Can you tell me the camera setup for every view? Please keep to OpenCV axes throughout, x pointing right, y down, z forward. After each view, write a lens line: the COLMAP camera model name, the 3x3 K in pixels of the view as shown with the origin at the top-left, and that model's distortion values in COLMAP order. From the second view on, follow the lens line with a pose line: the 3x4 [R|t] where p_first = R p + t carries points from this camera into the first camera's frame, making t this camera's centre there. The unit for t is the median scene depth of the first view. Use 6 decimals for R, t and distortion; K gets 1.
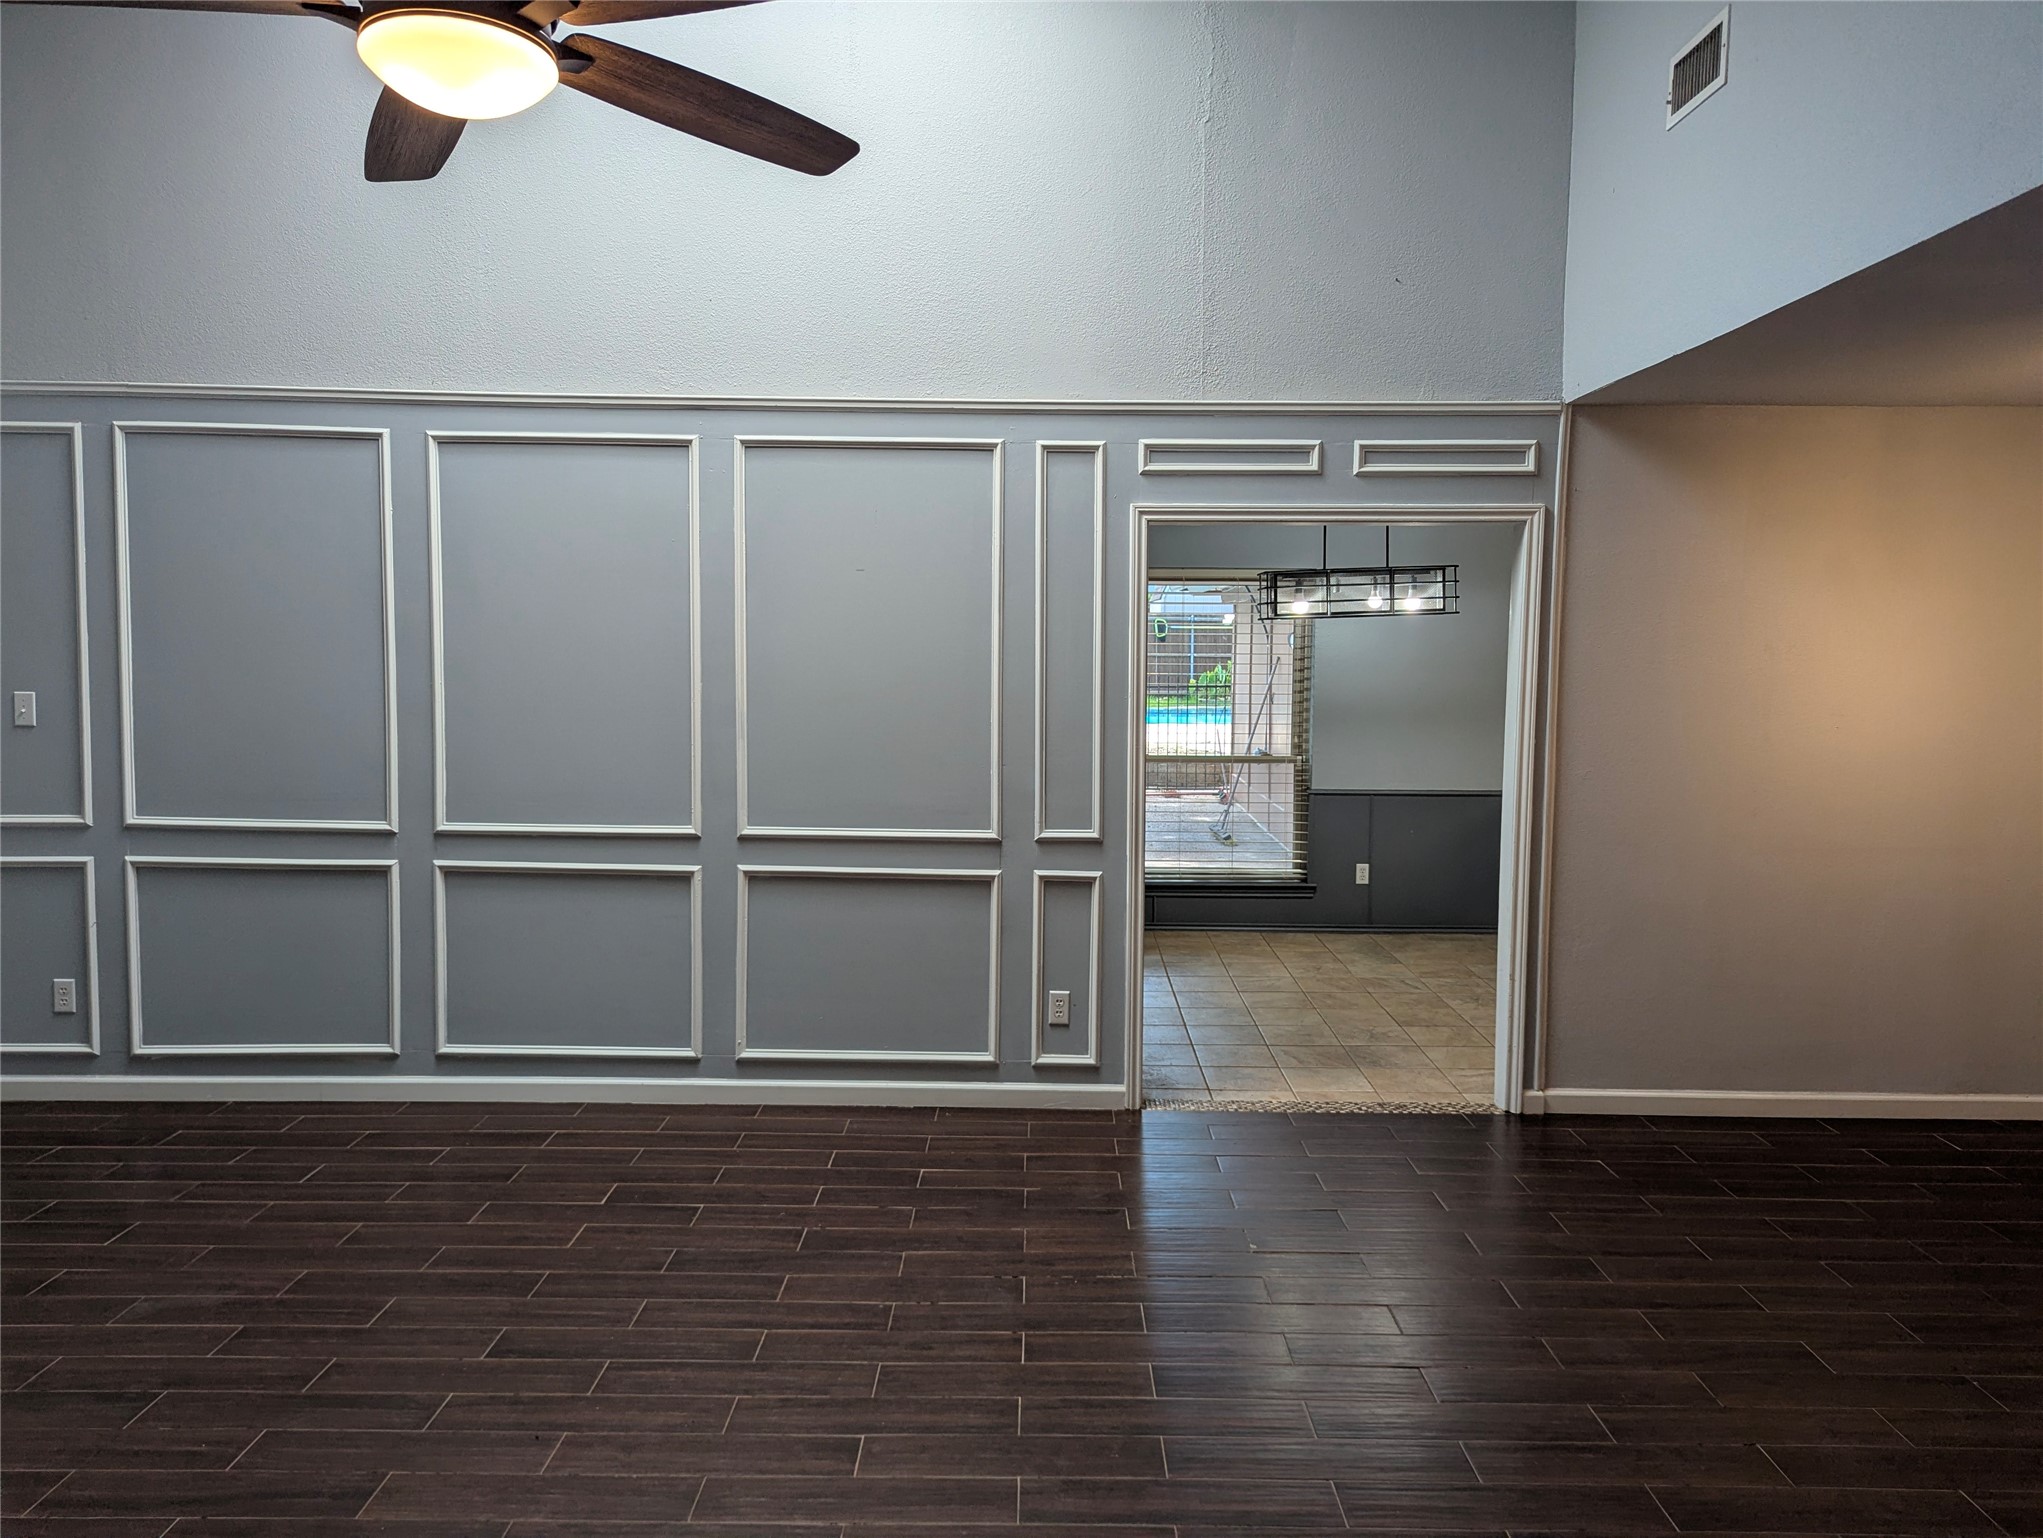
lens RADIAL K [[1428.3, 0, 1044.6], [0, 1428.3, 747.5], [0, 0, 1]] dist [0.063110, -0.061130]
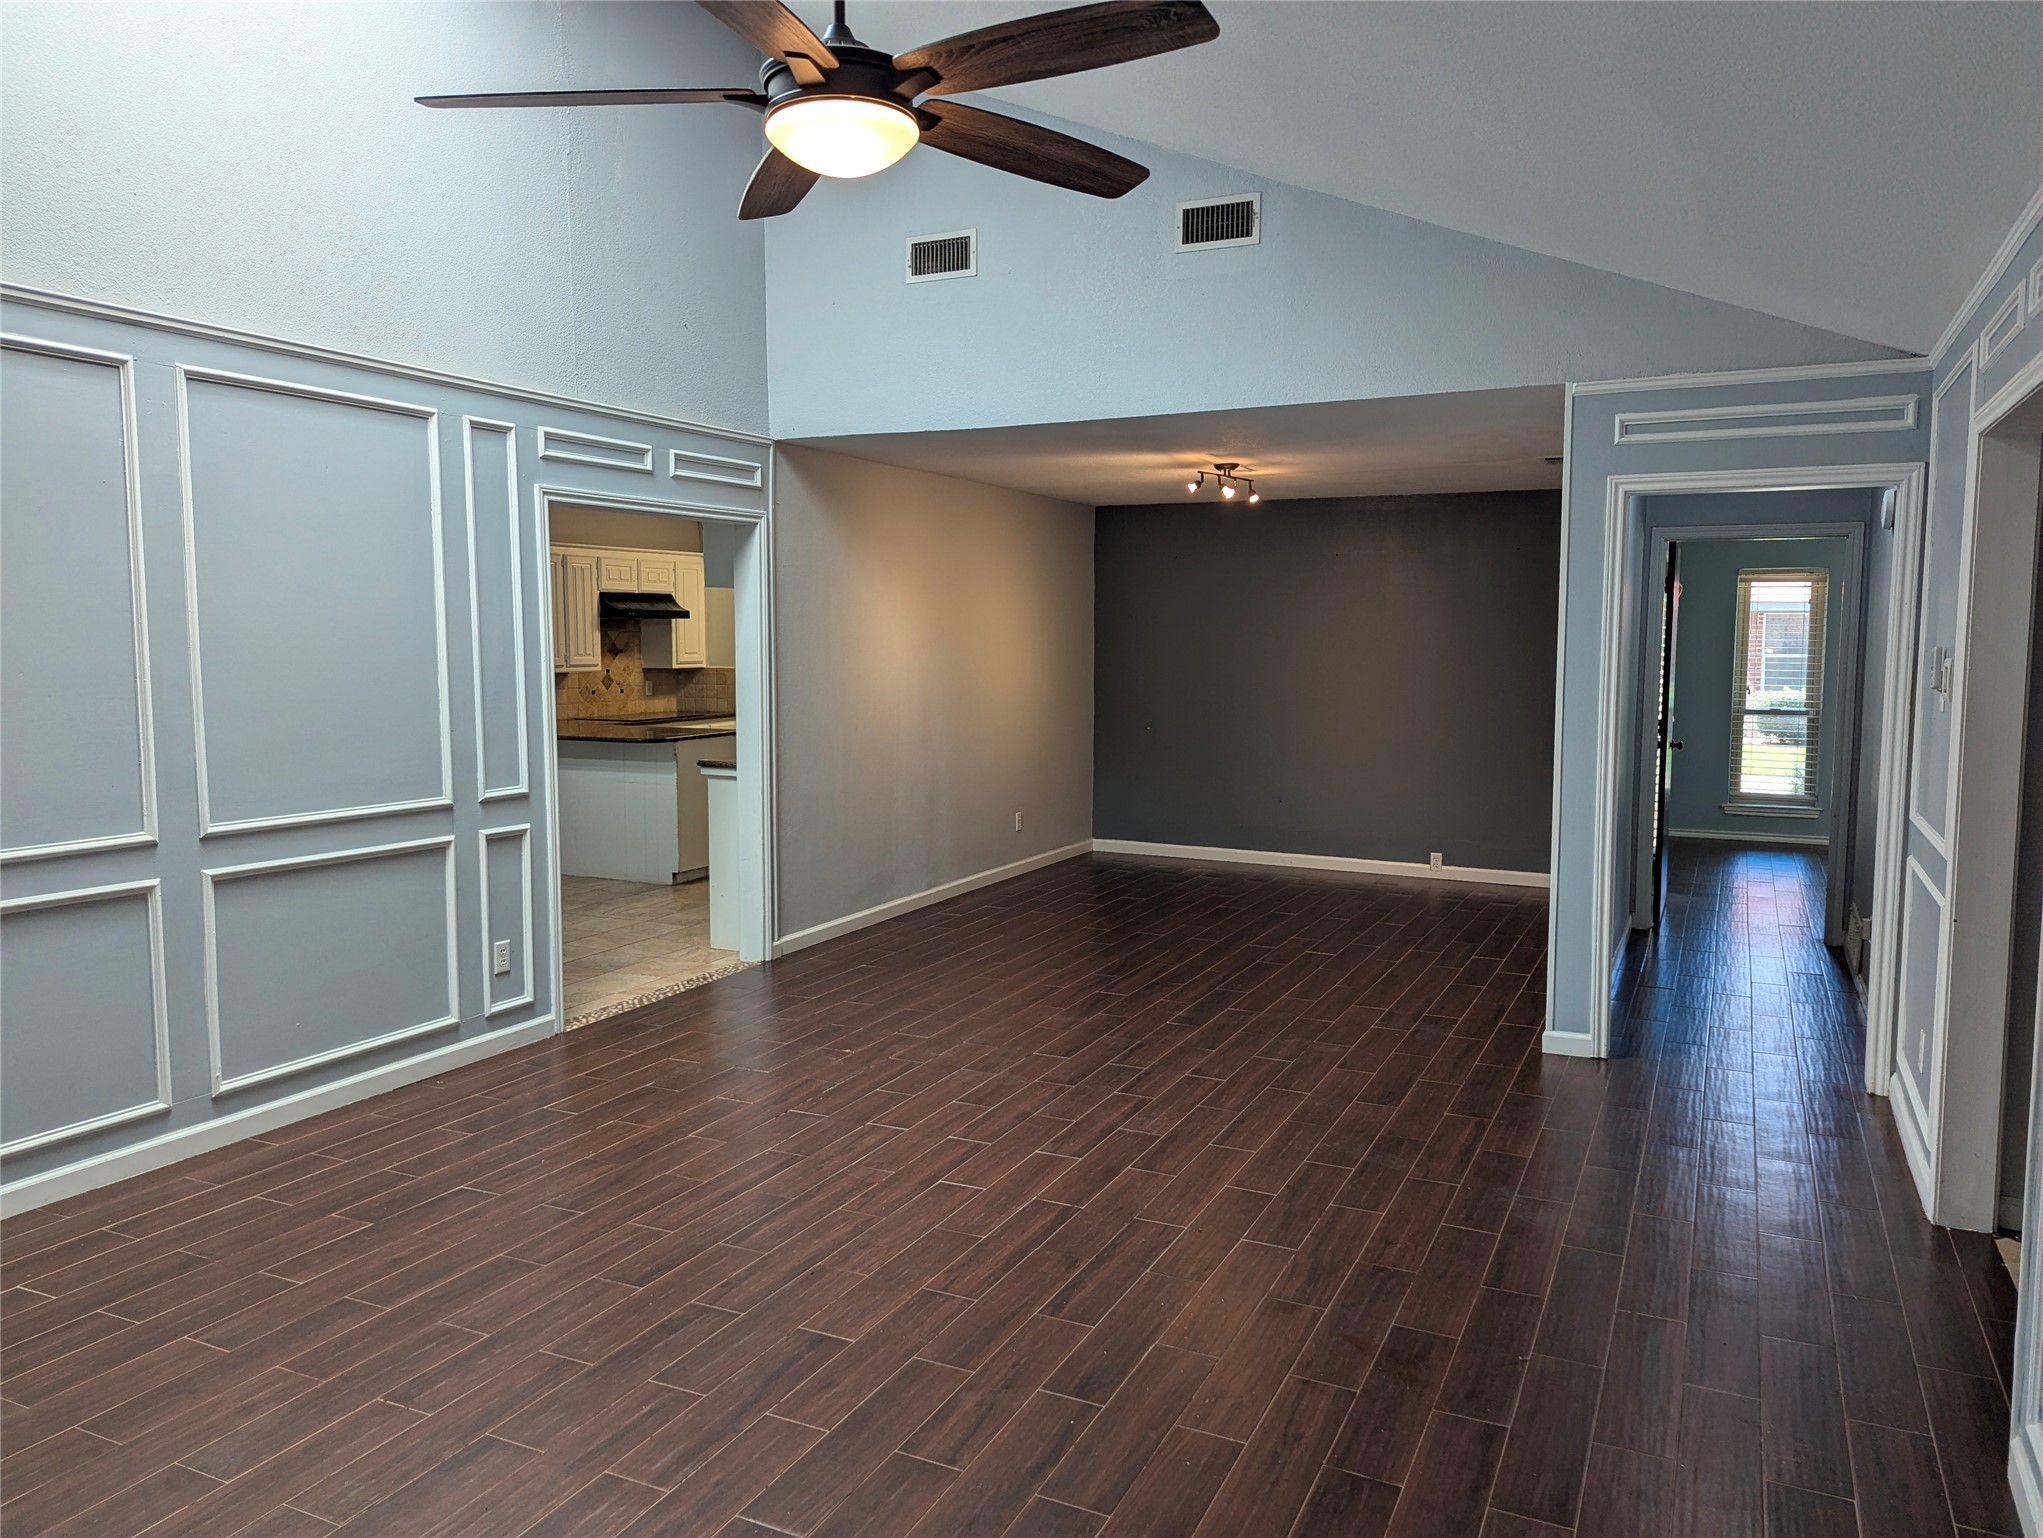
lens RADIAL K [[1428.3, 0, 1044.6], [0, 1428.3, 747.5], [0, 0, 1]] dist [0.063110, -0.061130]
pose [[0.435617, -0.081515, 0.896434, -0.775824], [0.064507, 0.996158, 0.059236, -0.009588], [-0.897818, 0.032022, 0.439201, 0.172653]]
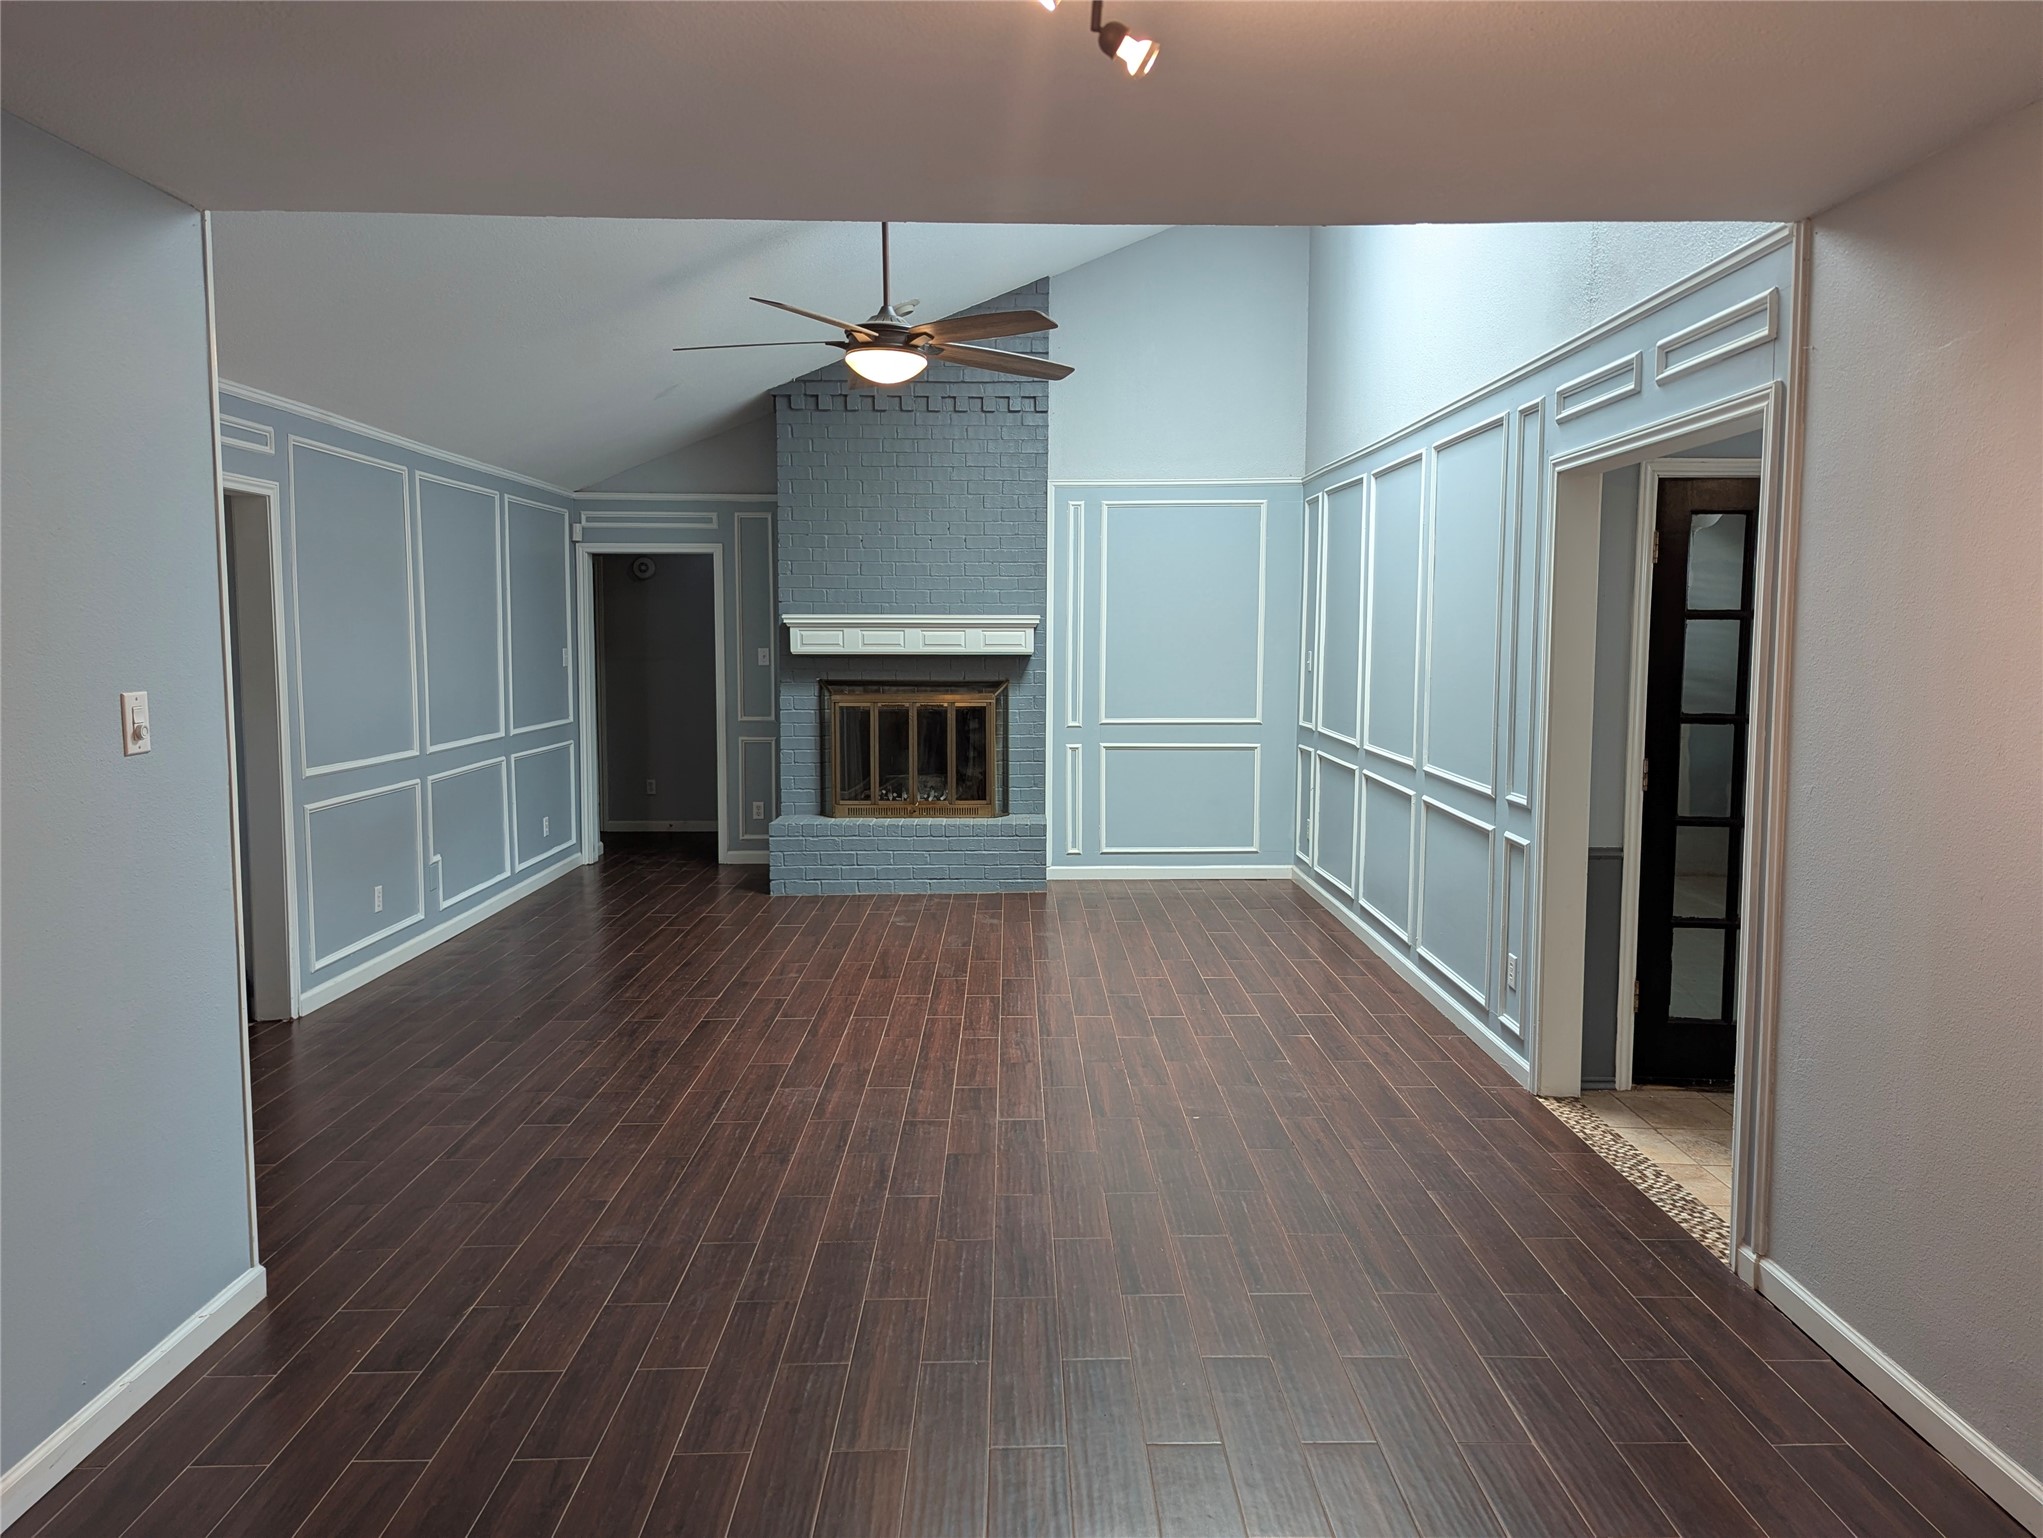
lens RADIAL K [[1428.3, 0, 1044.6], [0, 1428.3, 747.5], [0, 0, 1]] dist [0.063110, -0.061130]
pose [[0.020097, 0.071360, -0.997248, 1.023325], [-0.067651, 0.995261, 0.069855, -0.022761], [0.997507, 0.066061, 0.024829, 0.654794]]
